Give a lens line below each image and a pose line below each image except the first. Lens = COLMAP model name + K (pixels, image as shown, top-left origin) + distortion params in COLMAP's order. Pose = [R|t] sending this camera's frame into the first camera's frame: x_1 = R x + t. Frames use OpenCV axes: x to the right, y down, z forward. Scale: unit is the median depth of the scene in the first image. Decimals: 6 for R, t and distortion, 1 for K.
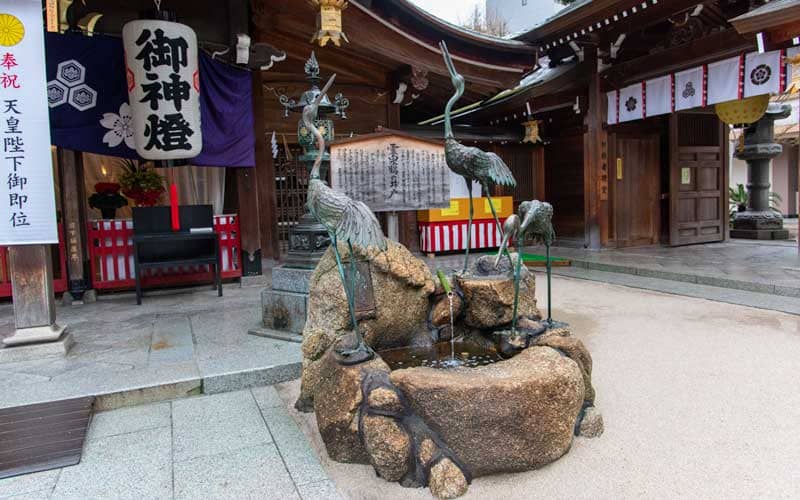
lens RADIAL K [[539.9, 0, 400.9], [0, 539.9, 213.9], [0, 0, 1]] dist [-0.033239, -0.001815]
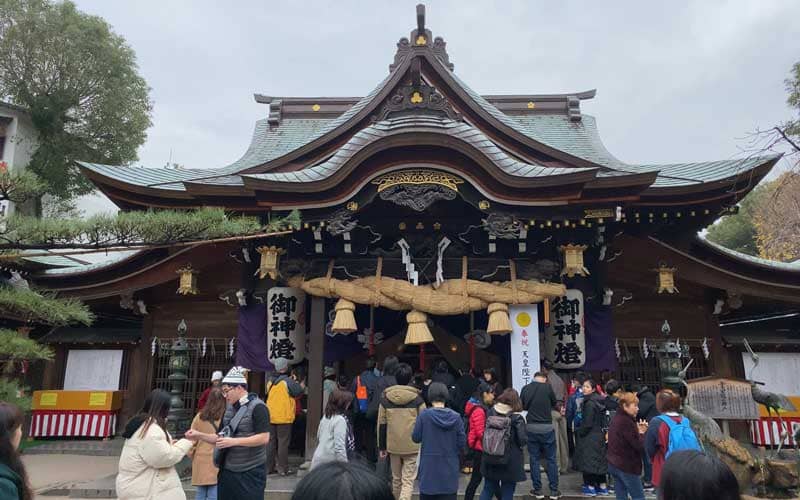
lens RADIAL K [[539.9, 0, 400.9], [0, 539.9, 213.9], [0, 0, 1]] dist [-0.033239, -0.001815]
pose [[0.862538, -0.091509, -0.497649, -0.002500], [-0.062715, 0.956593, -0.284599, -0.058073], [0.502091, 0.276688, 0.819359, -0.805287]]
